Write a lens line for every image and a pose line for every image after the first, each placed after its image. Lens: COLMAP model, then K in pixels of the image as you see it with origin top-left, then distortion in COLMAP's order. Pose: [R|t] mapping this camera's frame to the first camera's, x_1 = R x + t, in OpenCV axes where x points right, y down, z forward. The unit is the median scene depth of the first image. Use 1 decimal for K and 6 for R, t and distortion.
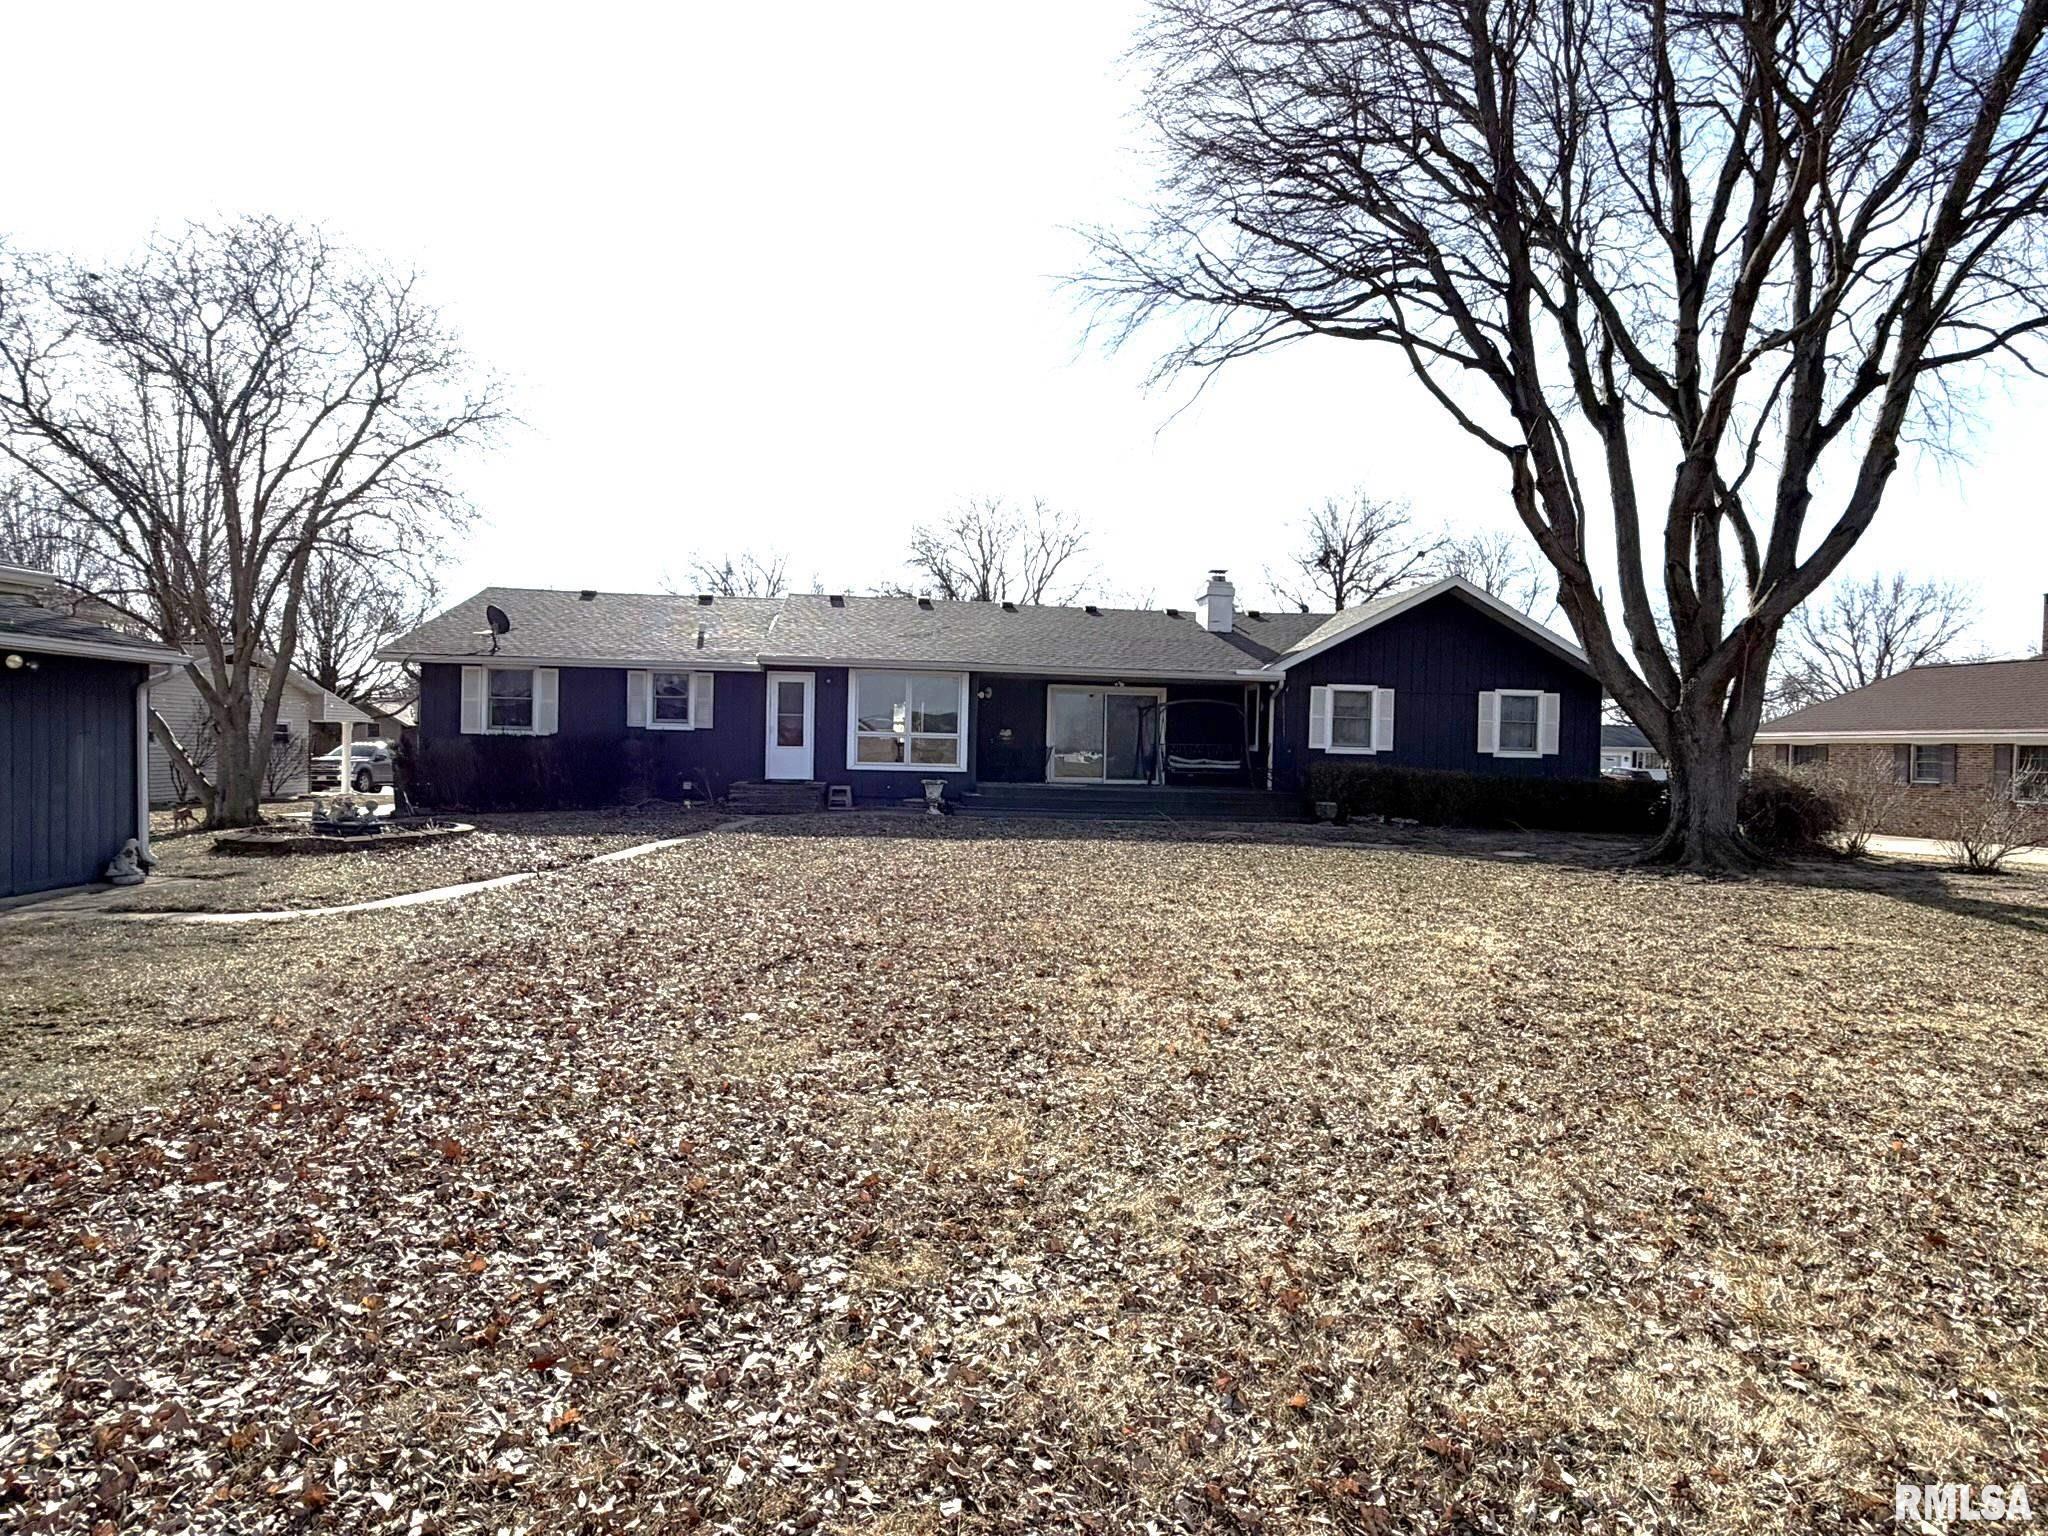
lens RADIAL K [[1141.0, 0, 1011.5], [0, 1141.0, 766.5], [0, 0, 1]] dist [-0.000992, -0.000168]
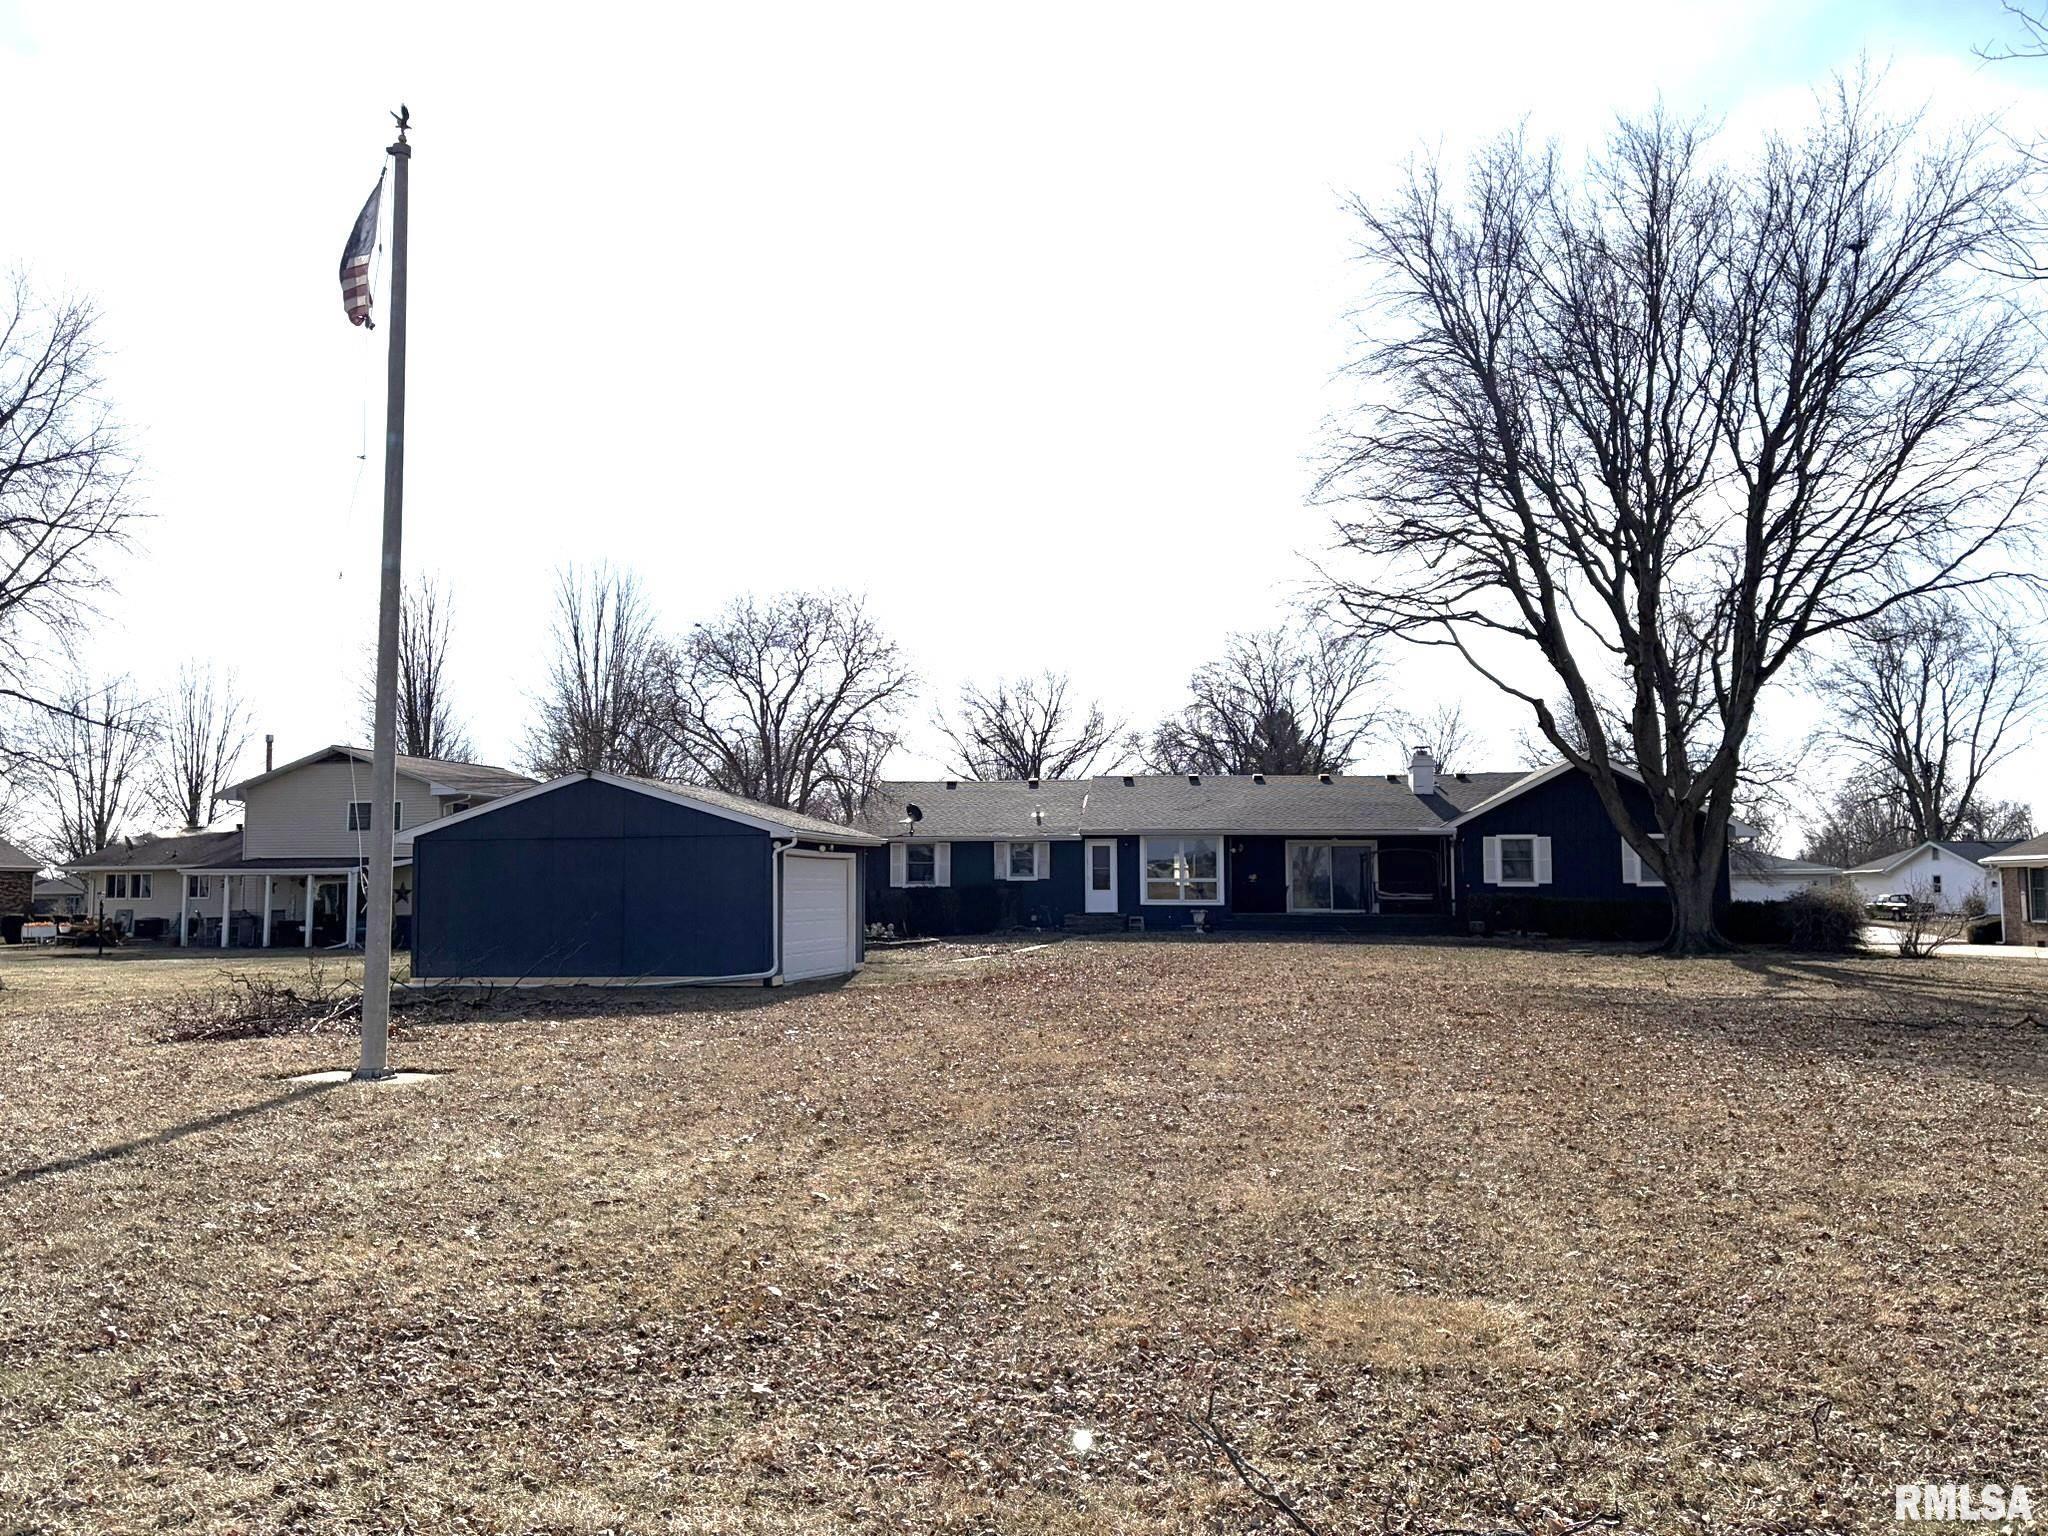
lens RADIAL K [[1552.8, 0, 1016.2], [0, 1552.8, 774.4], [0, 0, 1]] dist [0.016808, 0.000094]
pose [[0.977025, -0.038173, -0.209679, 0.119894], [0.018586, 0.995342, -0.094602, 0.020706], [0.212313, 0.088531, 0.973183, -0.954049]]
